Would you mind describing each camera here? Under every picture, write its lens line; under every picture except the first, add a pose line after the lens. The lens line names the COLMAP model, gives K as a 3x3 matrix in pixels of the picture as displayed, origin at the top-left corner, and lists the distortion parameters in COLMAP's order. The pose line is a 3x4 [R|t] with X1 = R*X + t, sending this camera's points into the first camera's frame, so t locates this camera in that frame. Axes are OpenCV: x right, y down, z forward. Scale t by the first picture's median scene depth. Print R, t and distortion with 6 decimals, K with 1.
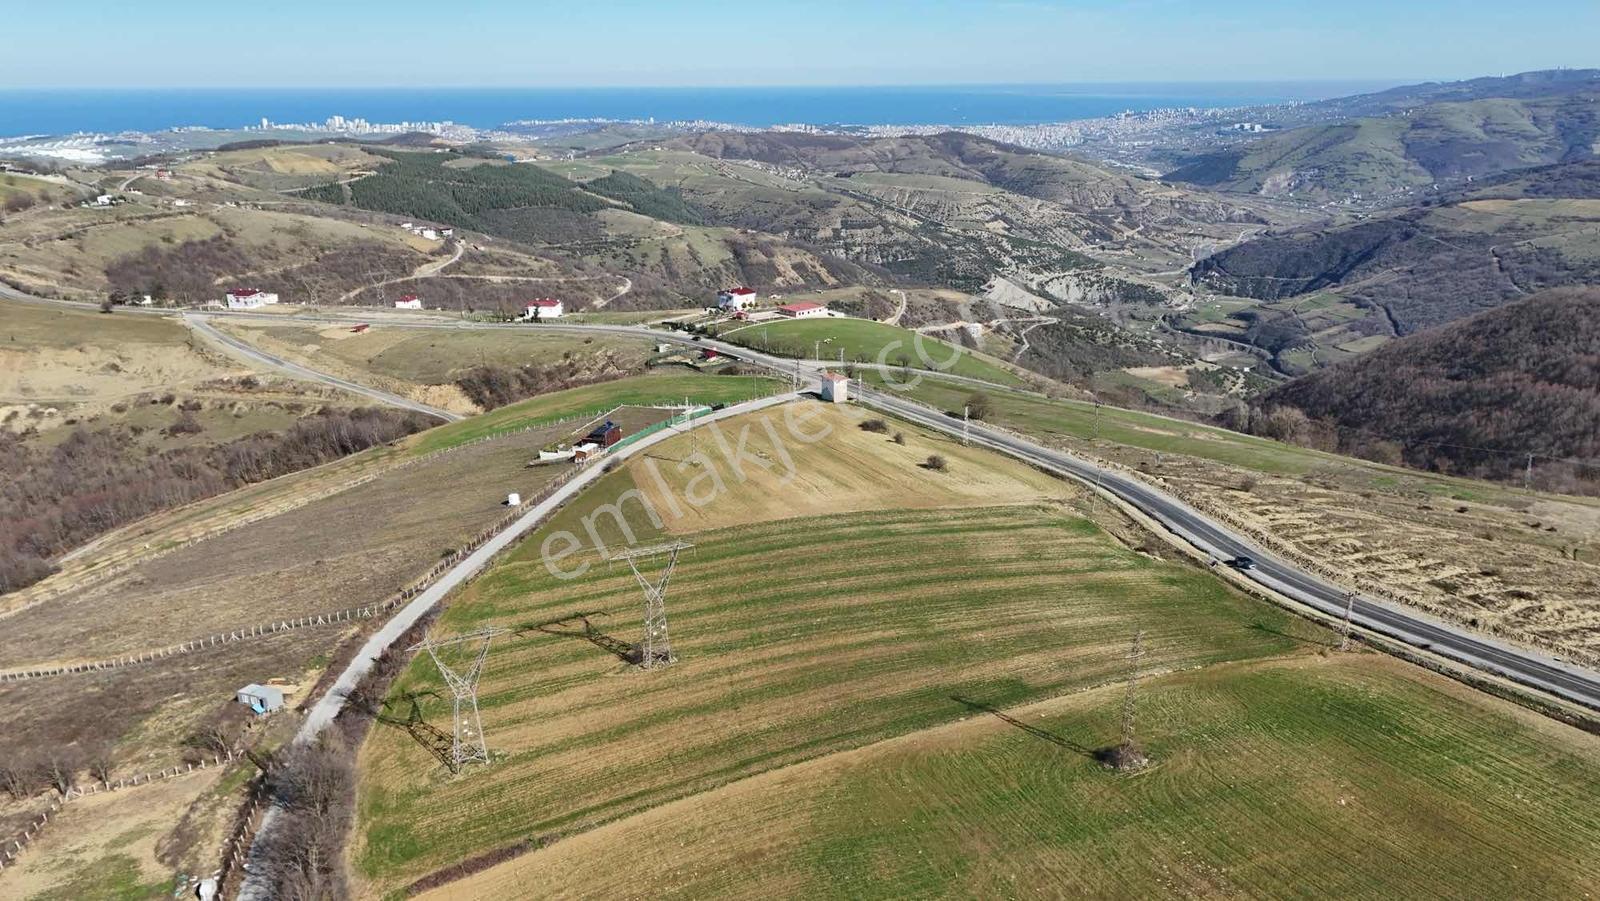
lens RADIAL K [[1165.7, 0, 796.1], [0, 1165.7, 457.1], [0, 0, 1]] dist [0.081799, -0.078209]
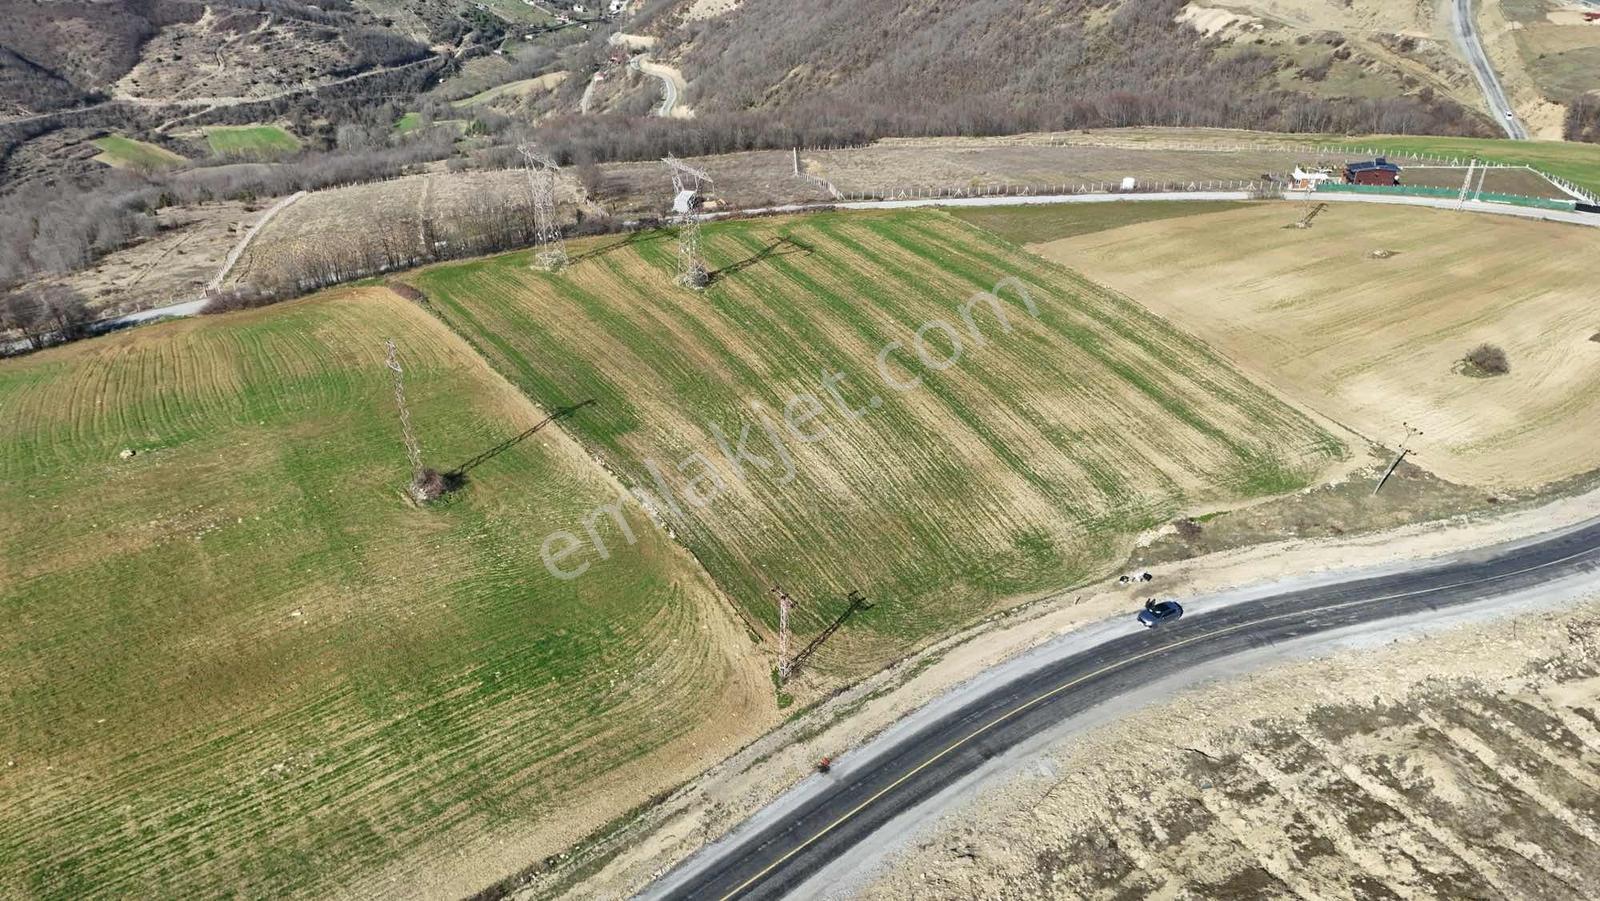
lens RADIAL K [[1167.5, 0, 795.3], [0, 1167.5, 451.6], [0, 0, 1]] dist [0.078001, -0.075308]
pose [[0.276498, 0.520822, -0.807647, 0.158493], [-0.293000, 0.846084, 0.445300, -0.035650], [0.915259, 0.113516, 0.386541, 0.136726]]
